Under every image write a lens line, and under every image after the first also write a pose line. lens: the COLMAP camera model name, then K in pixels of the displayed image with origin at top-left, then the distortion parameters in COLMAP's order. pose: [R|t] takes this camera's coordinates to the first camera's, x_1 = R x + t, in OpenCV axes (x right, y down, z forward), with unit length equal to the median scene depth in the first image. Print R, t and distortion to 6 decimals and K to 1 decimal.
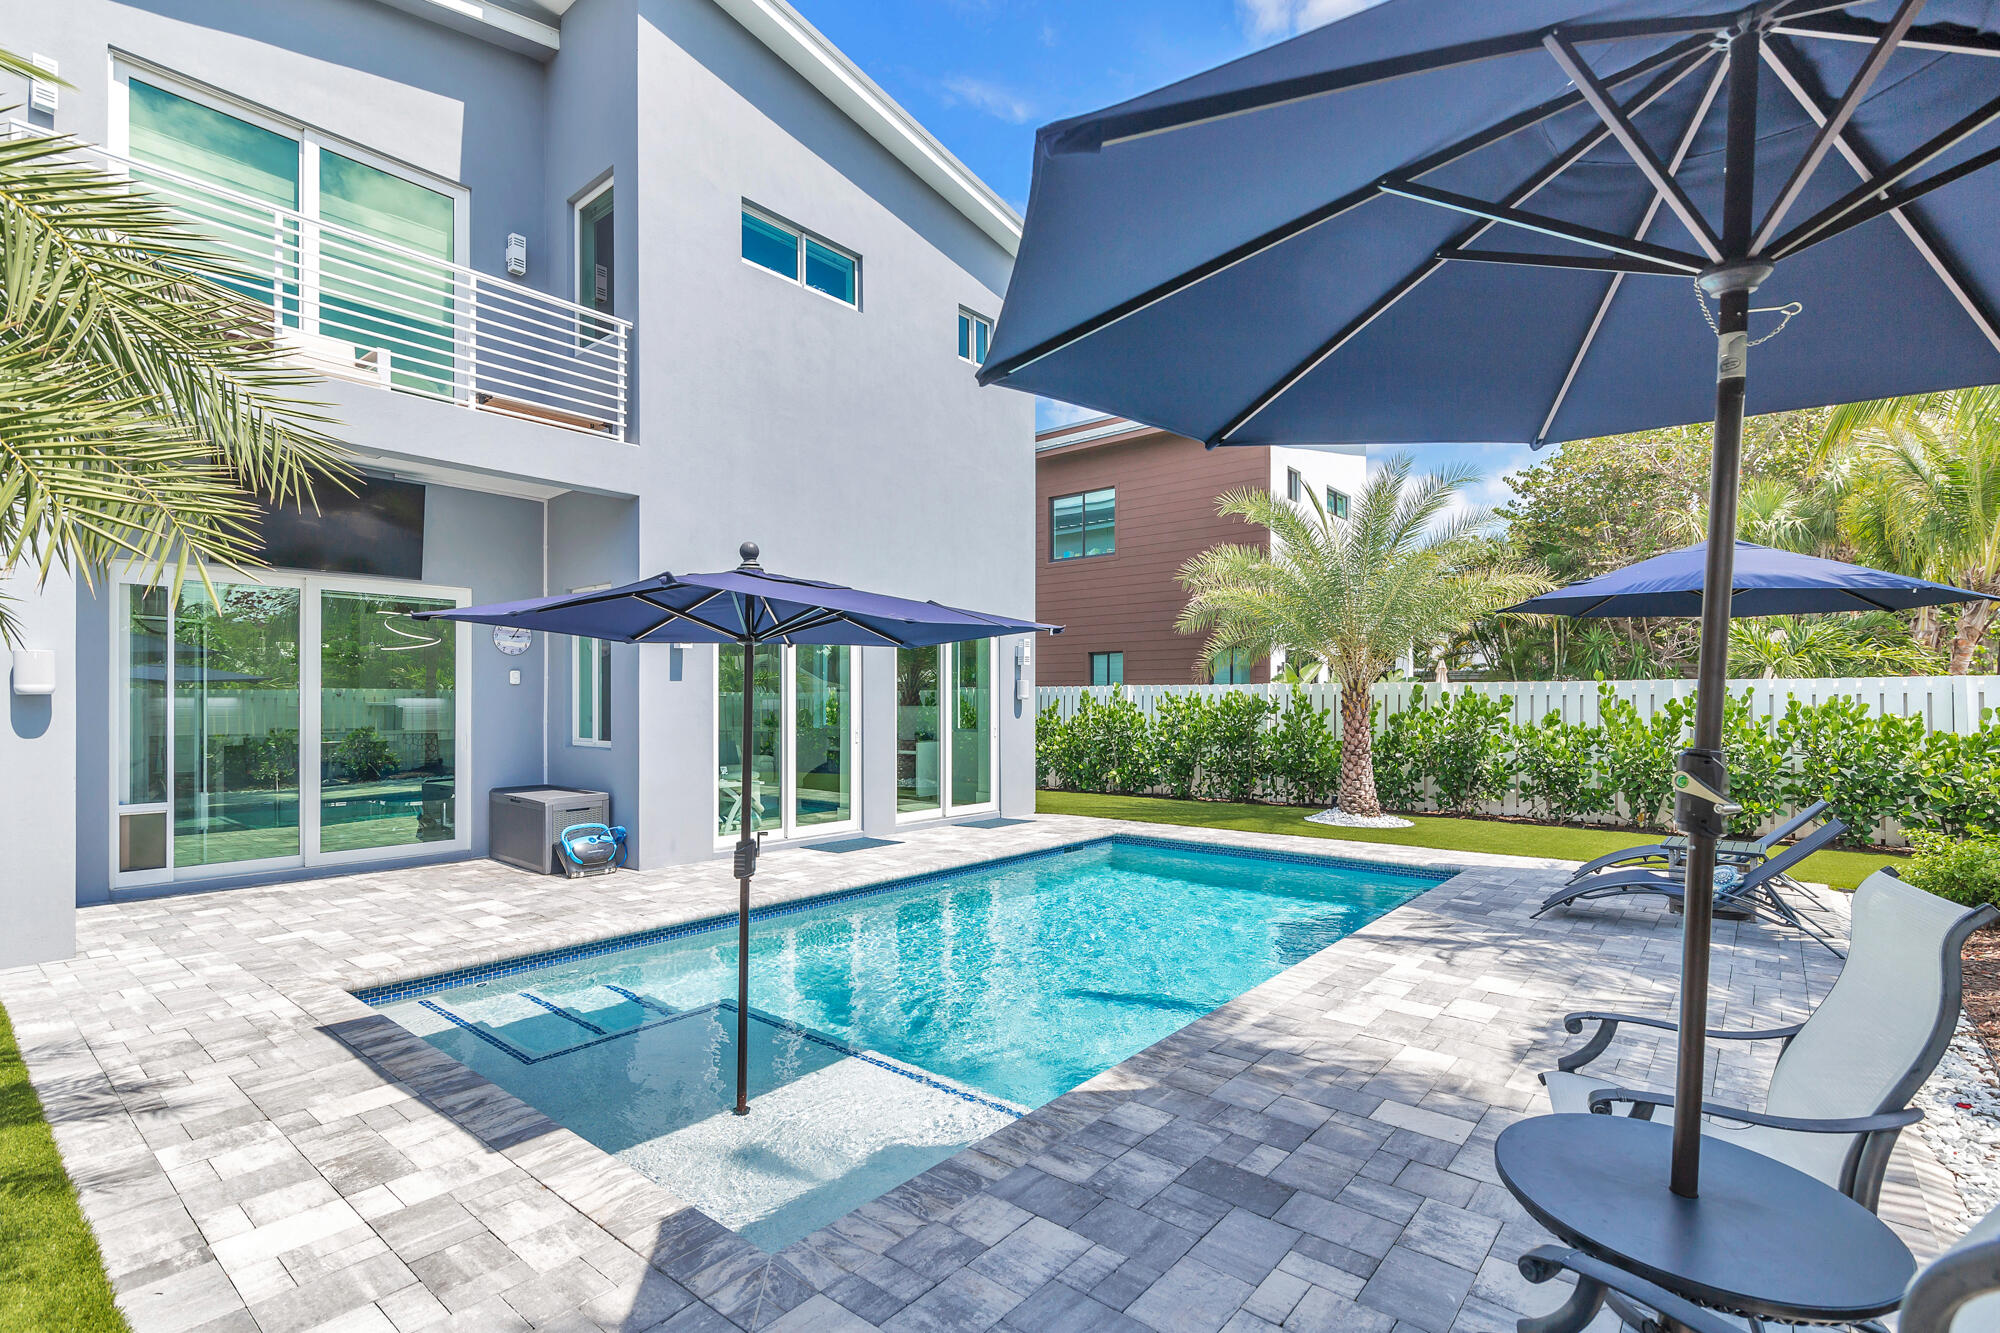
lens RADIAL K [[921.9, 0, 994.0], [0, 921.9, 701.8], [0, 0, 1]] dist [-0.000104, 0.000004]
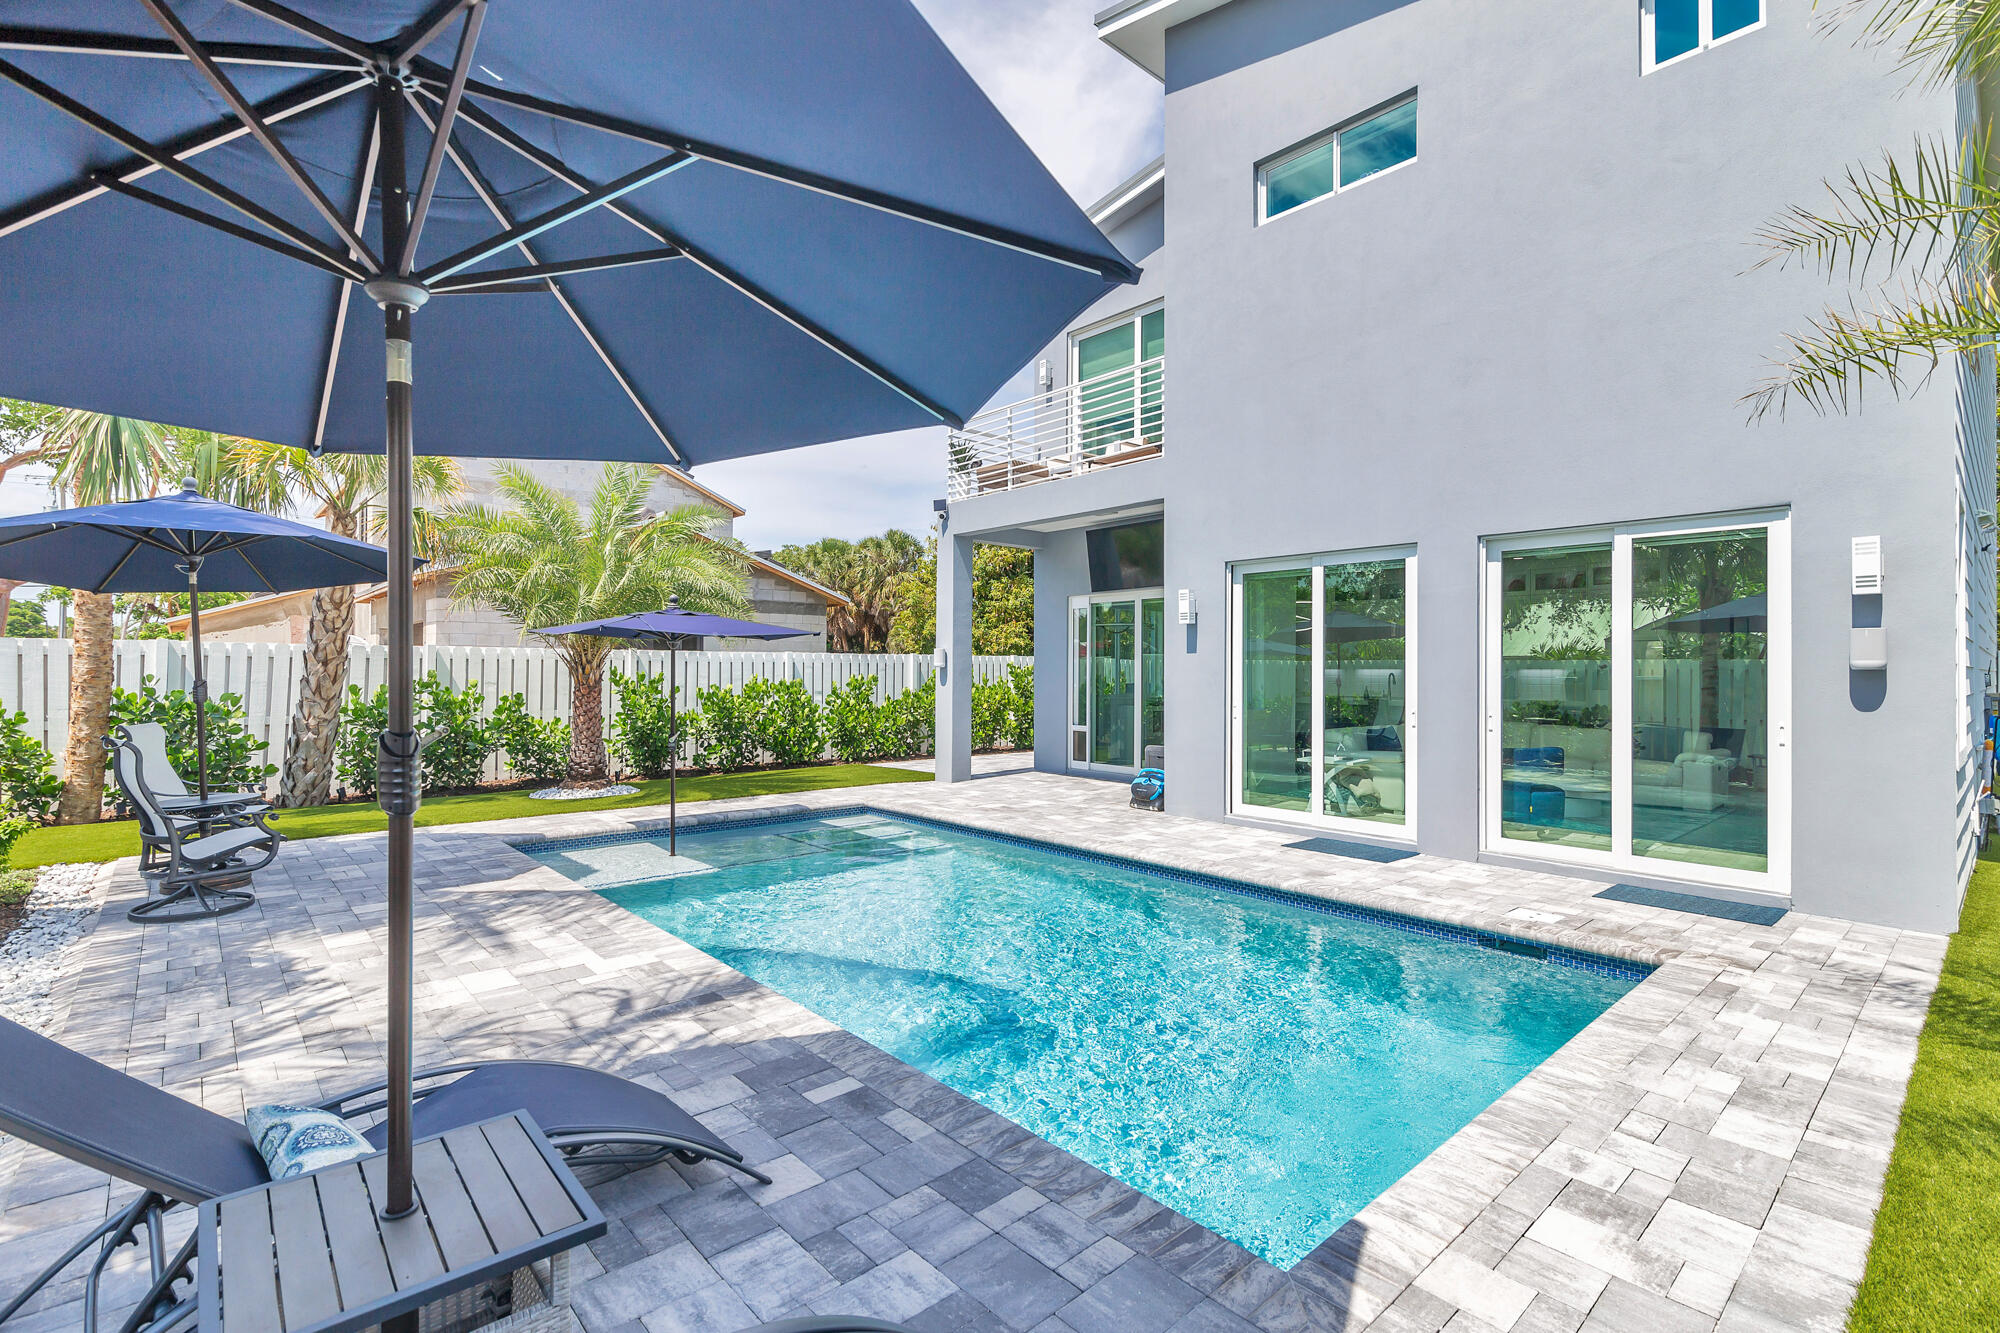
lens RADIAL K [[915.6, 0, 996.0], [0, 915.6, 669.5], [0, 0, 1]] dist [0.000019, 0.000126]
pose [[-0.141471, 0.001393, -0.989941, 0.716135], [-0.000715, 0.999999, 0.001510, -0.003587], [0.989942, 0.000921, -0.141469, 0.838477]]
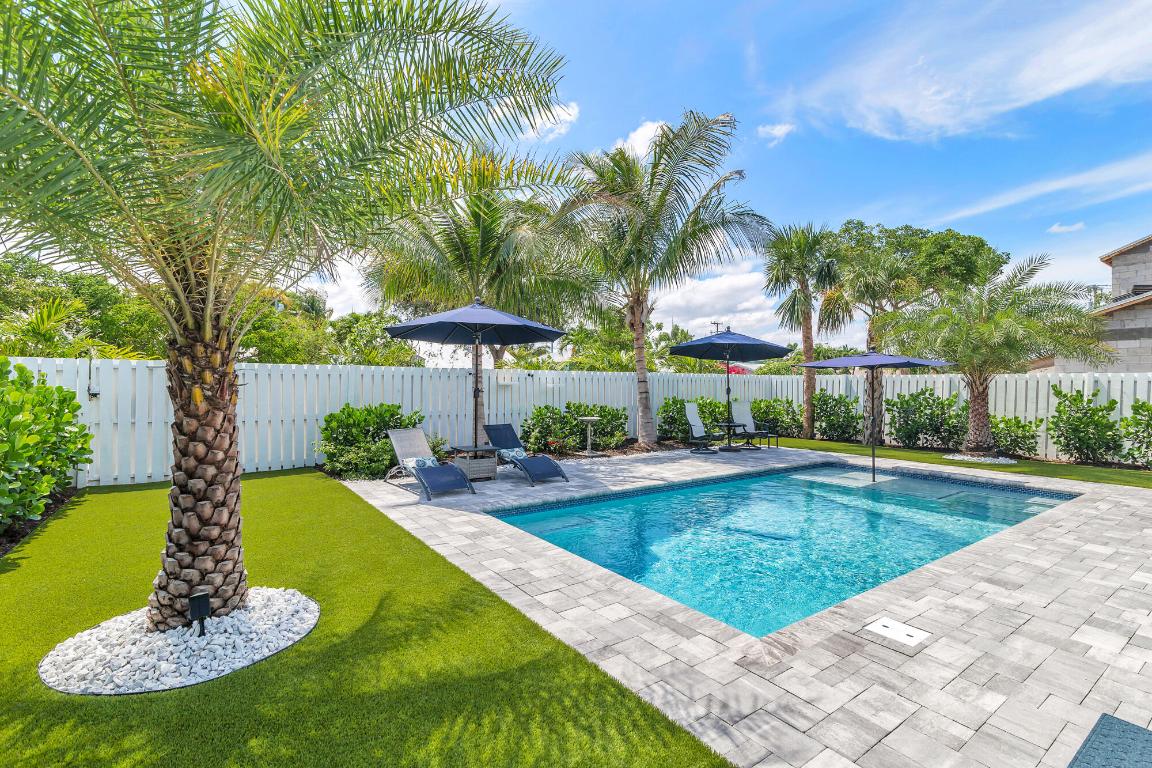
lens RADIAL K [[527.4, 0, 573.7], [0, 527.4, 385.7], [0, 0, 1]] dist [0.000019, 0.000126]
pose [[-0.968902, -0.002888, 0.247427, 0.184001], [-0.003179, 0.999995, -0.000775, 0.001167], [-0.247424, -0.001537, -0.968906, 1.490648]]
